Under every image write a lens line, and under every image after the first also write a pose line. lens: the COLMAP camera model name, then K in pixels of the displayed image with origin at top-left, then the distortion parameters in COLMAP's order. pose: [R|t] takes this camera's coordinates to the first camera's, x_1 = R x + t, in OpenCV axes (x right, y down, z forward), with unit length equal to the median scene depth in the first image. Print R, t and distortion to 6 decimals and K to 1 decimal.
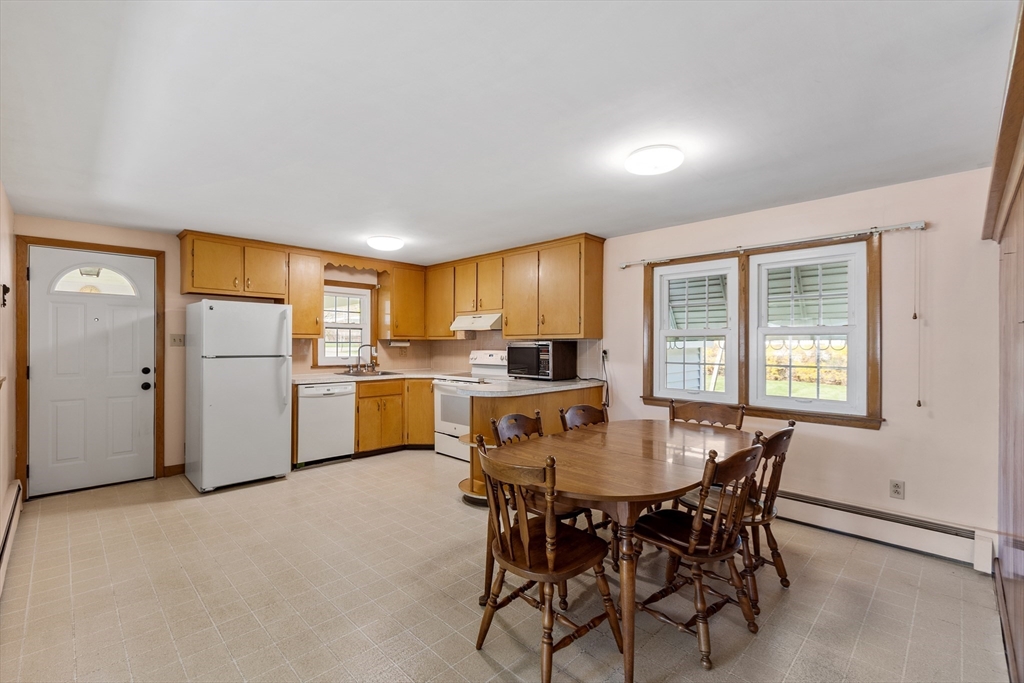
lens RADIAL K [[450.5, 0, 509.6], [0, 450.5, 343.3], [0, 0, 1]] dist [0.009310, -0.000634]
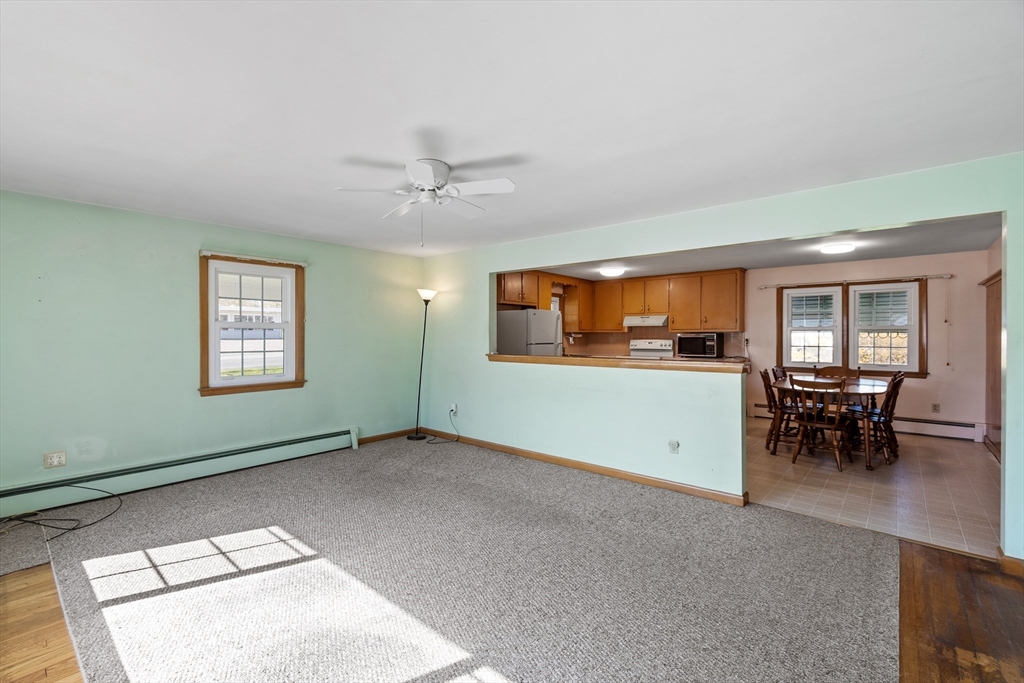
lens RADIAL K [[450.5, 0, 505.6], [0, 450.5, 338.4], [0, 0, 1]] dist [0.009310, -0.000634]
pose [[0.997176, -0.001781, 0.075082, -0.850132], [0.001299, 0.999978, 0.006478, 0.001558], [-0.075092, -0.006362, 0.997156, -0.608345]]
